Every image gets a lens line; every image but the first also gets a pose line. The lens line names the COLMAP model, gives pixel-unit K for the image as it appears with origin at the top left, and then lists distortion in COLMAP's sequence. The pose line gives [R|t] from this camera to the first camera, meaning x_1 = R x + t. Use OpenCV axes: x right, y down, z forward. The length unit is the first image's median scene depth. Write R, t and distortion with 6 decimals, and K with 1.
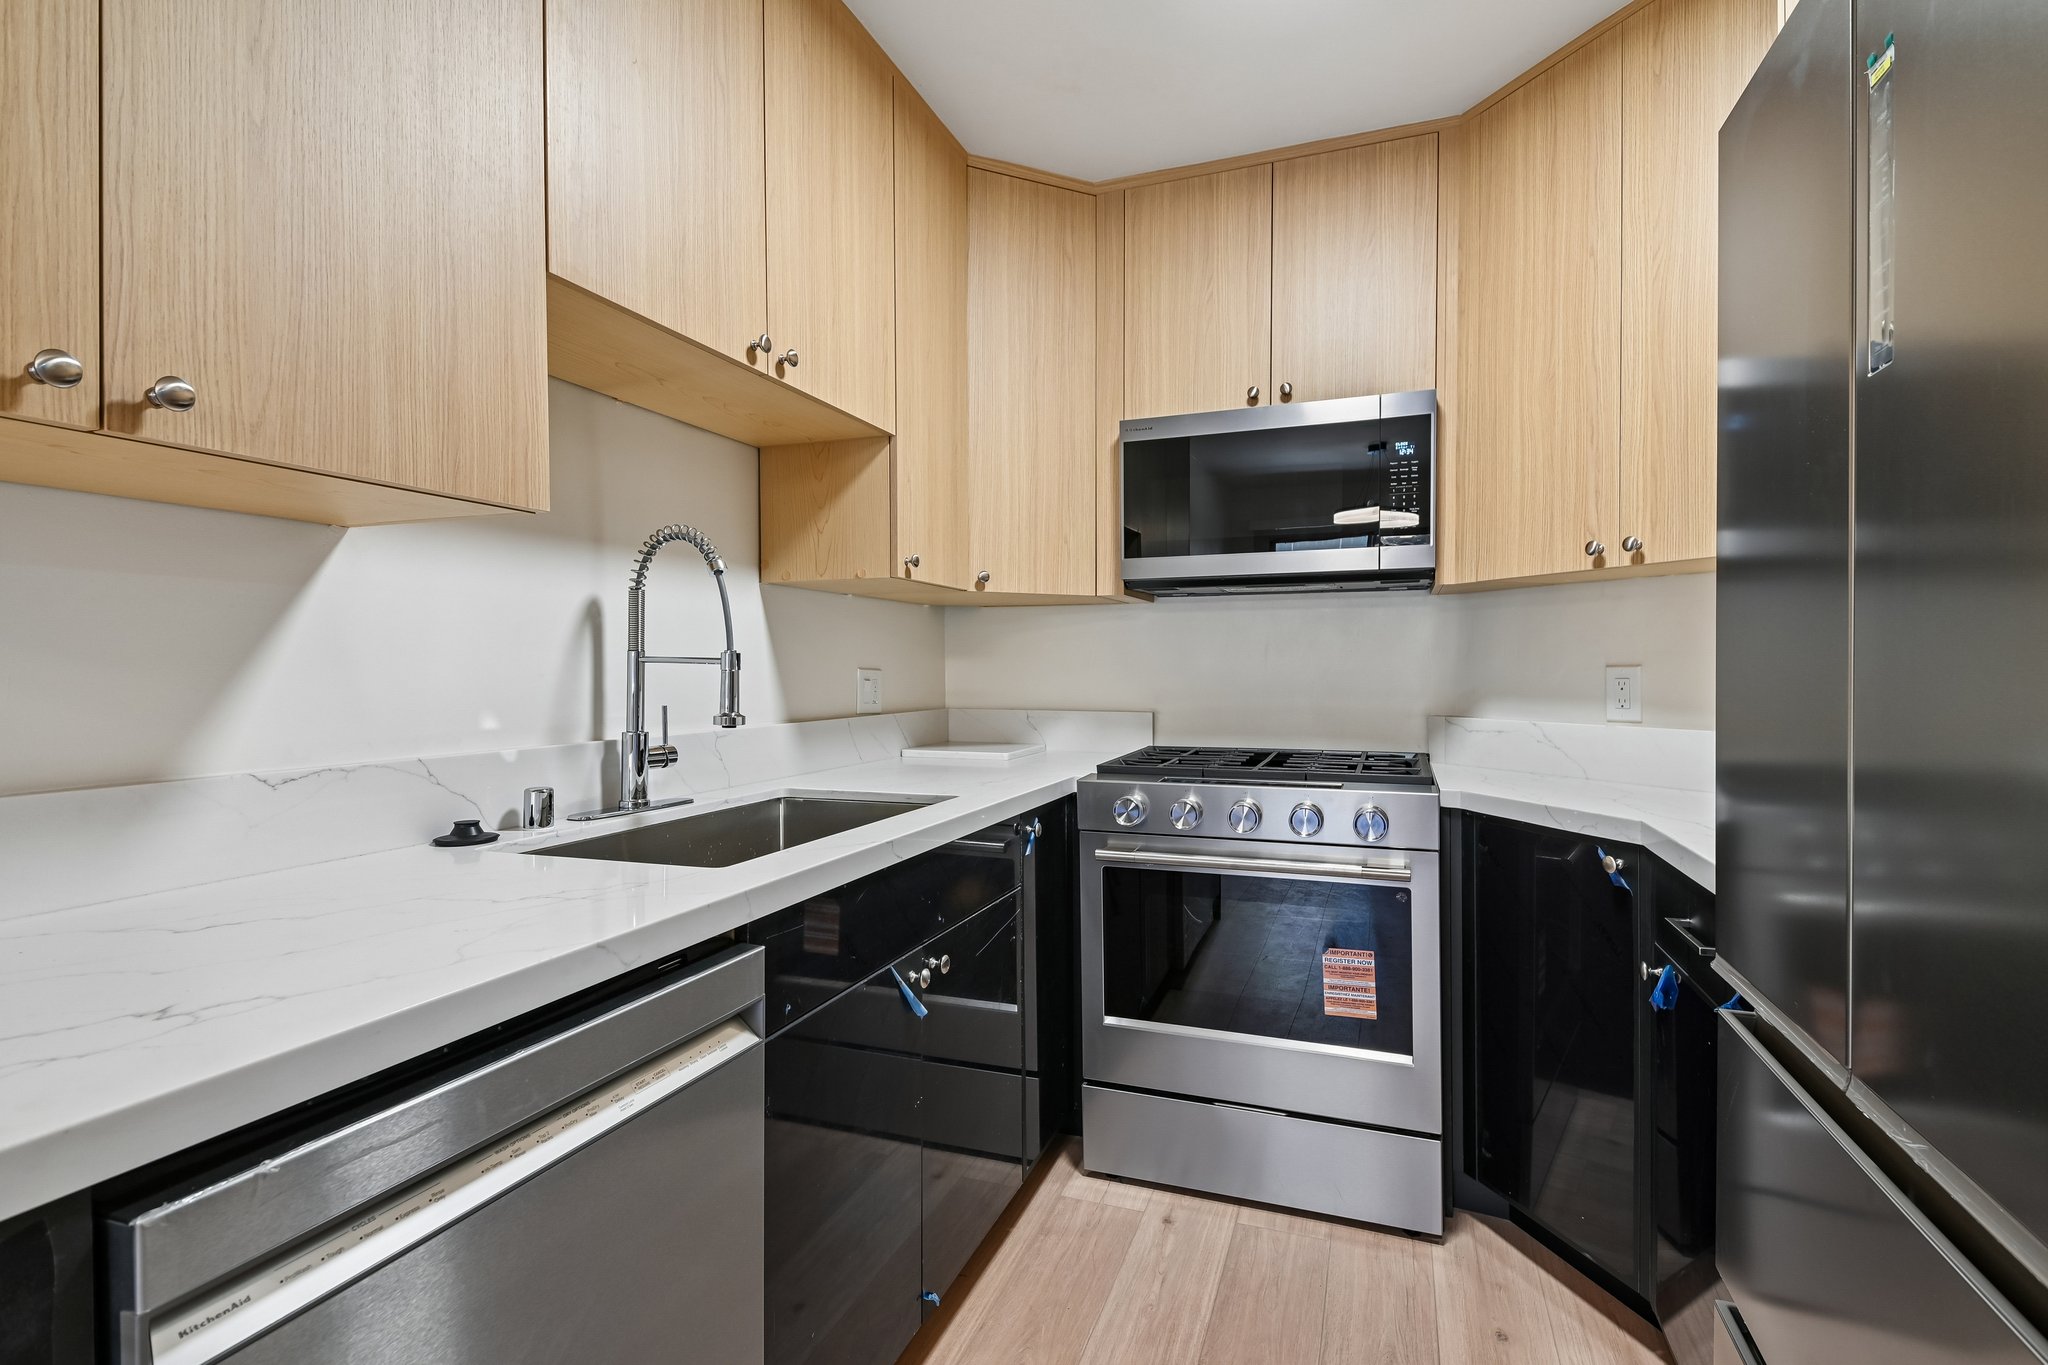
lens RADIAL K [[962.6, 0, 1042.2], [0, 962.6, 683.8], [0, 0, 1]] dist [0.028189, -0.003109]
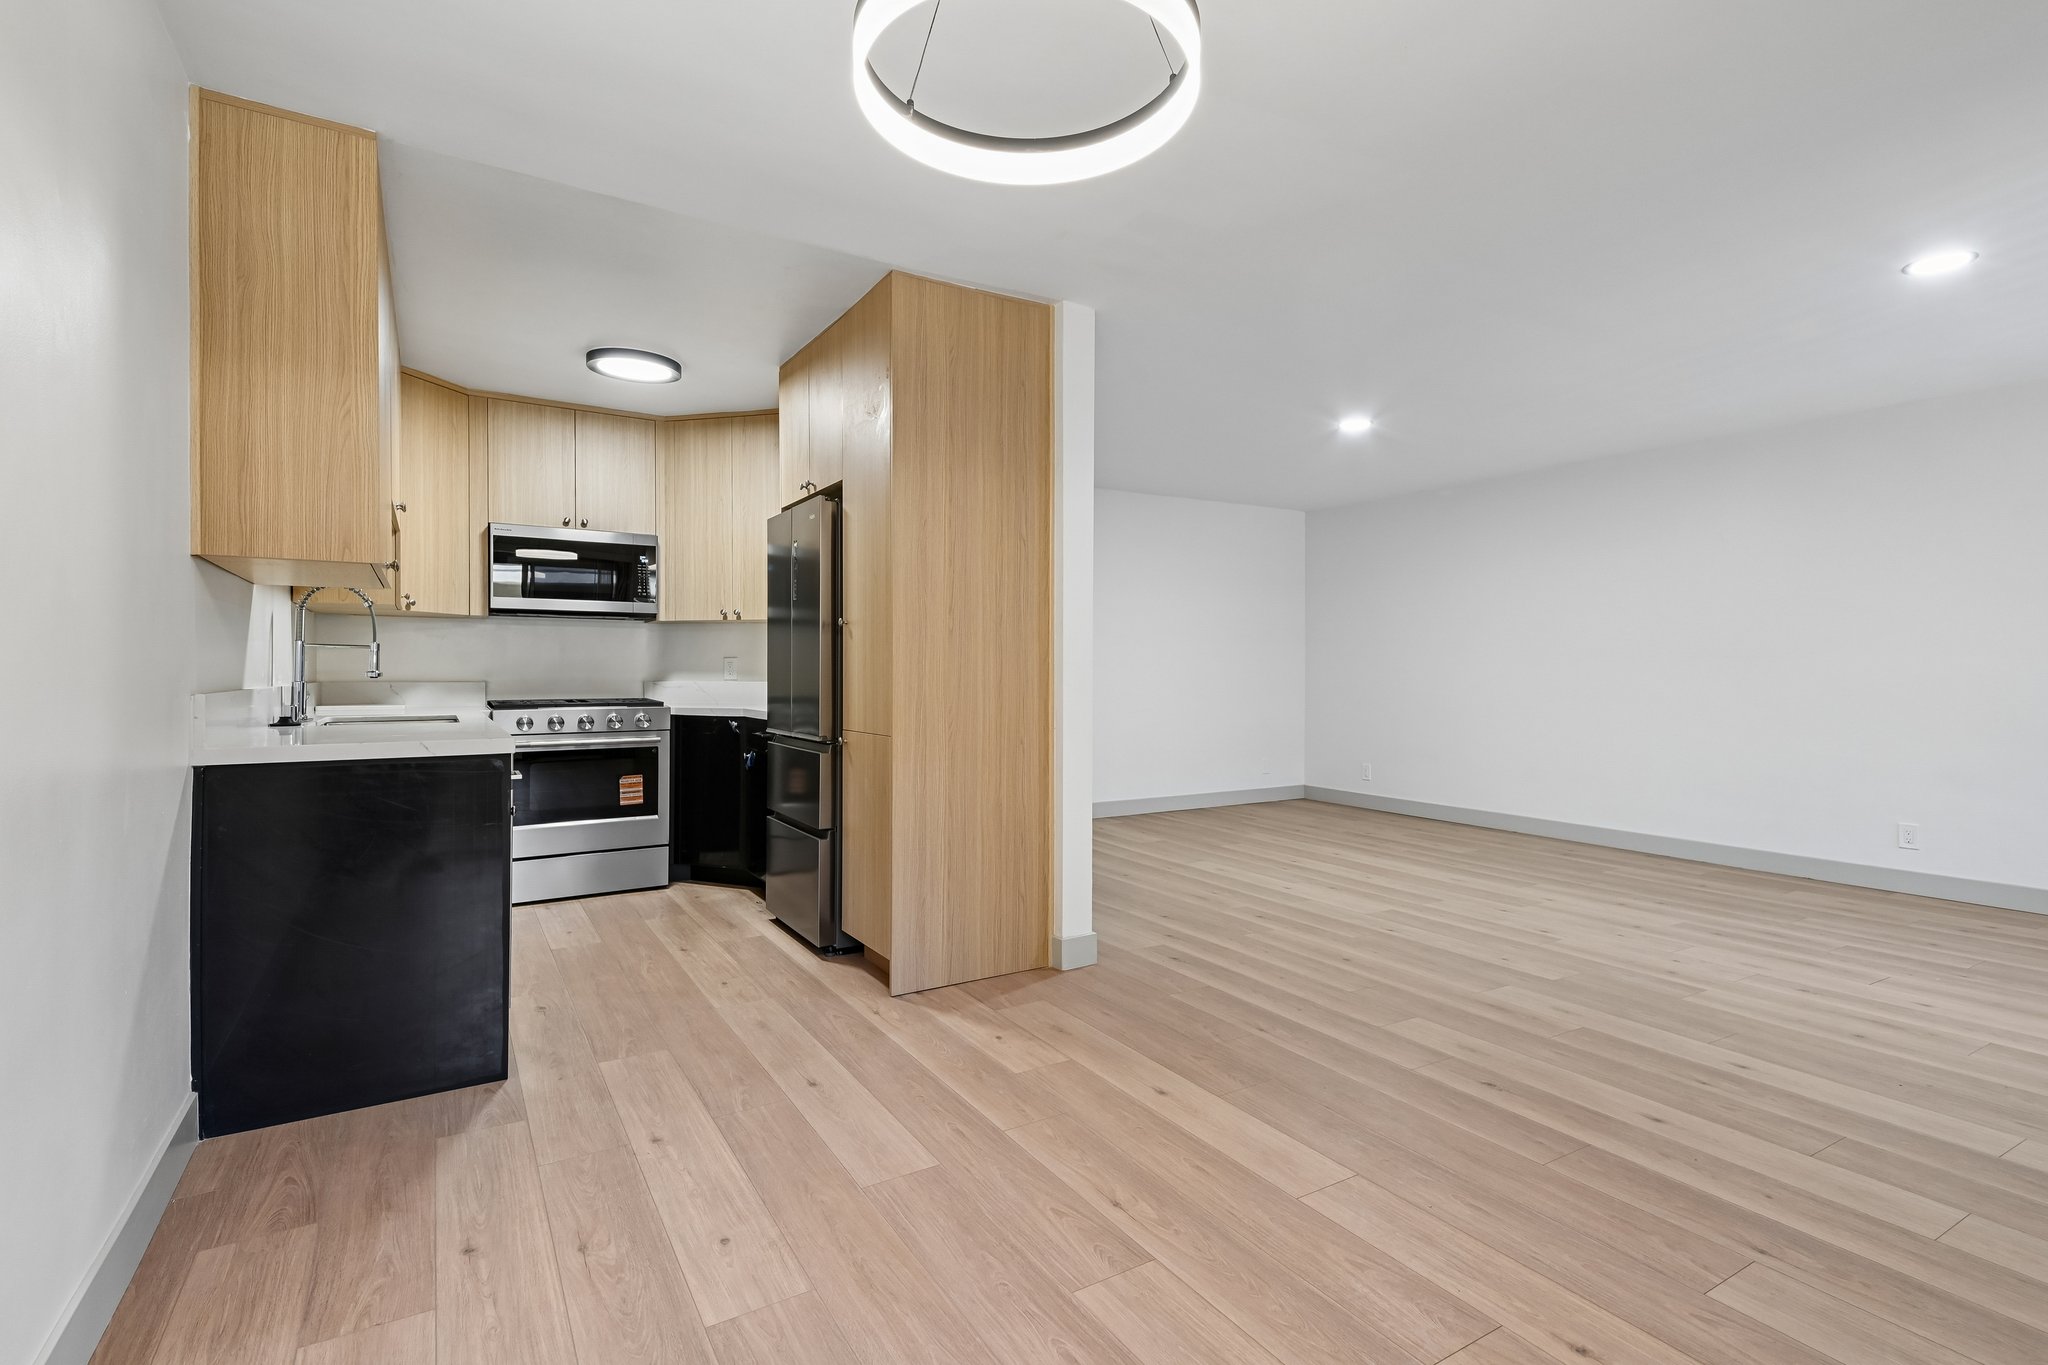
lens RADIAL K [[962.6, 0, 1035.2], [0, 962.6, 663.5], [0, 0, 1]] dist [0.028189, -0.003109]
pose [[0.625589, 0.010602, 0.780081, -0.845370], [0.008810, 0.999748, -0.020652, 0.054538], [-0.780103, 0.019792, 0.625338, -1.159135]]
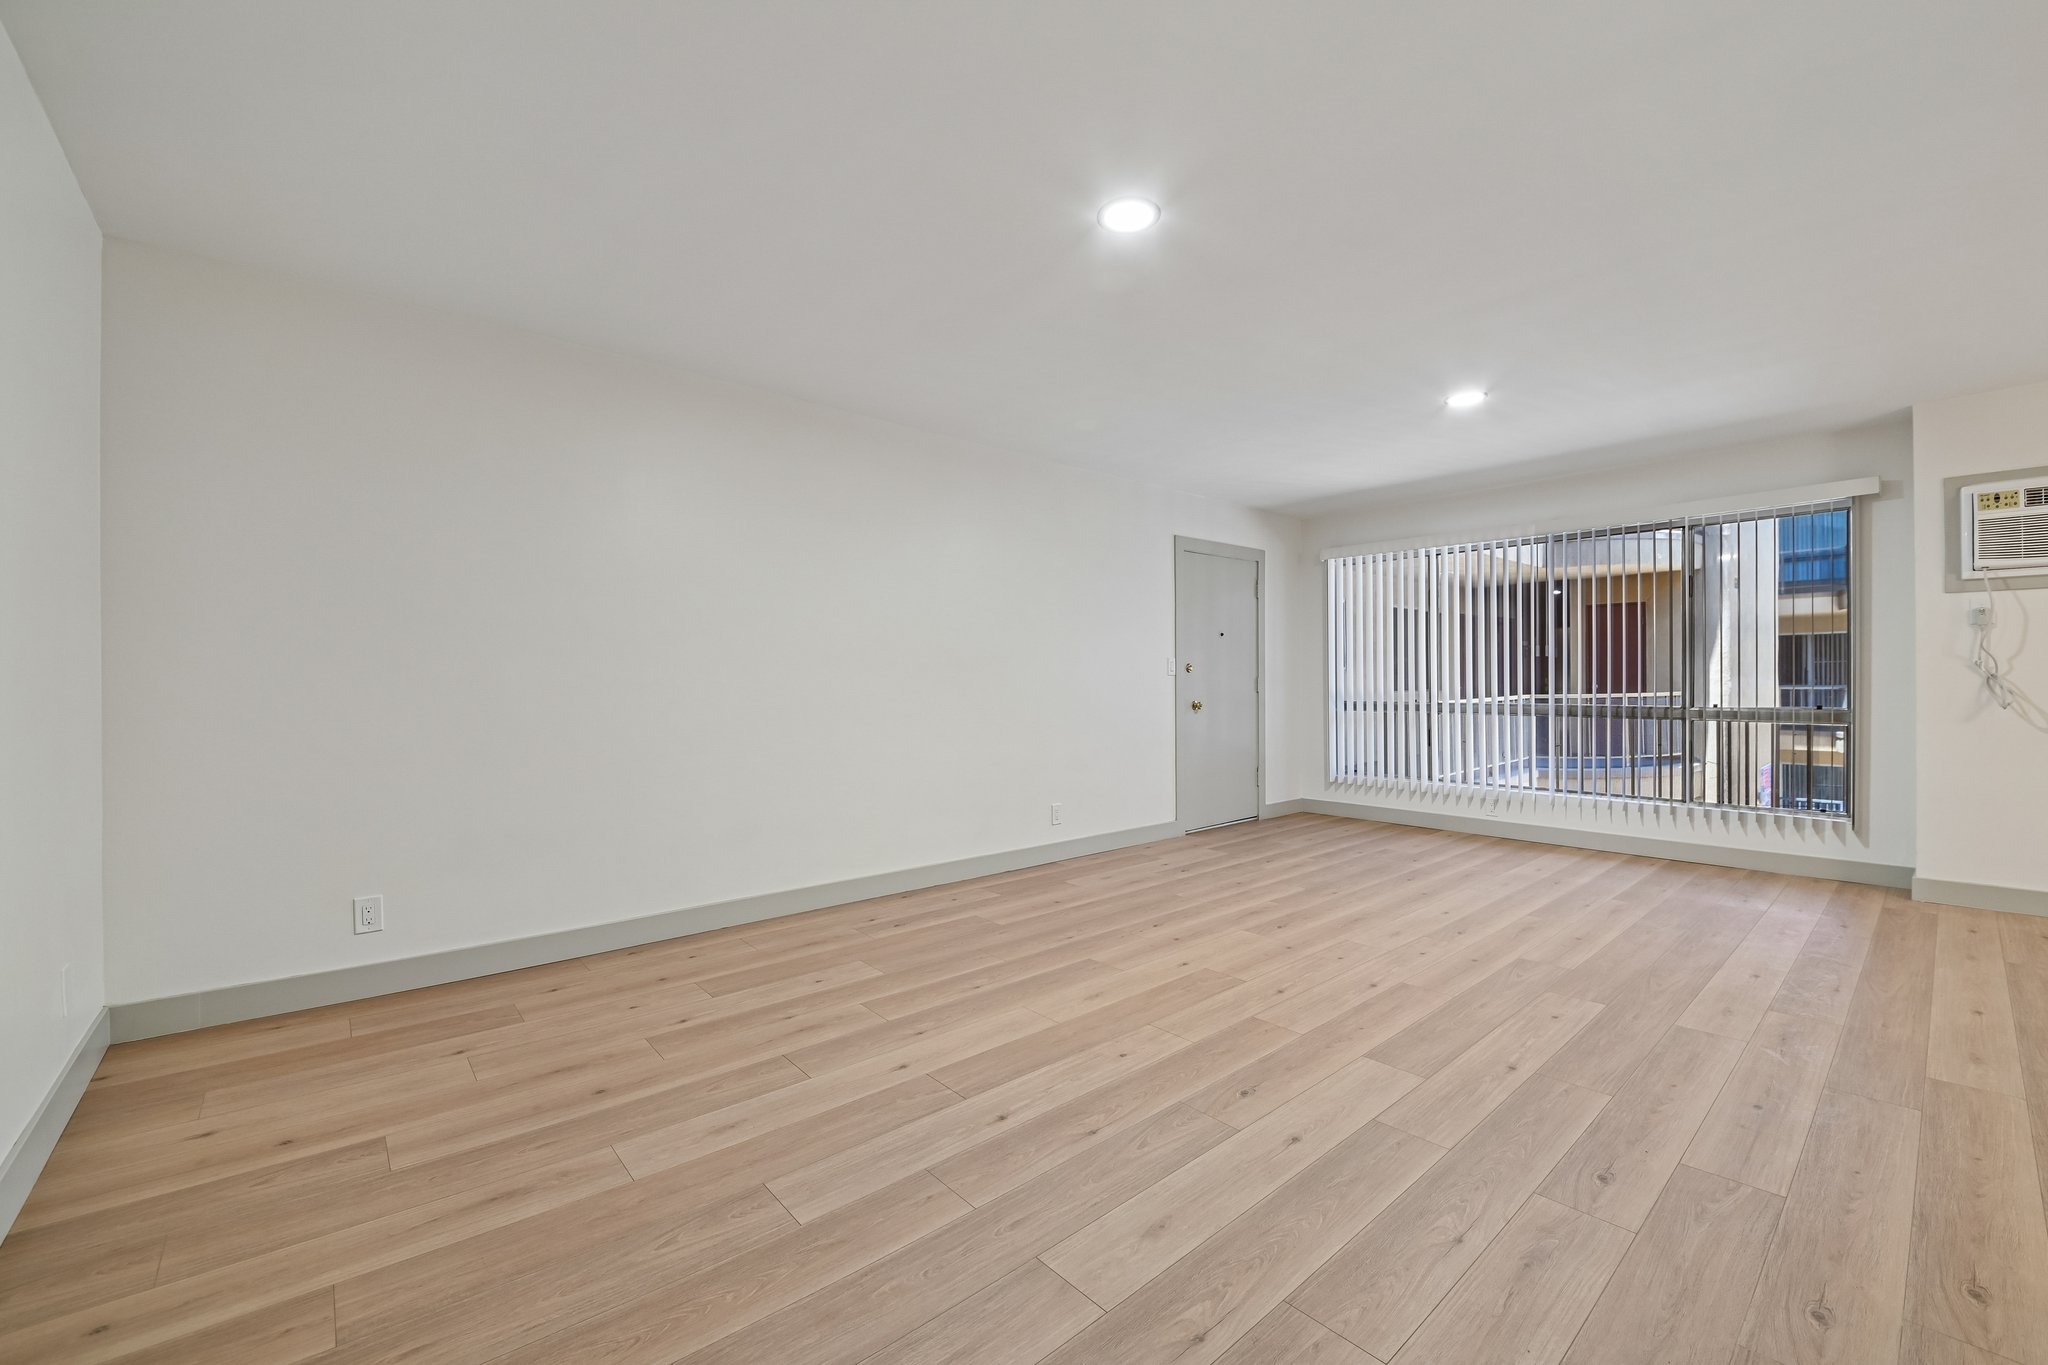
lens RADIAL K [[808.9, 0, 1022.2], [0, 808.9, 675.3], [0, 0, 1]] dist [-0.006433, -0.002673]
pose [[-0.857571, 0.010864, 0.514251, 1.143998], [0.016594, 0.999841, 0.006550, 0.010435], [-0.514098, 0.014151, -0.857615, 0.792151]]
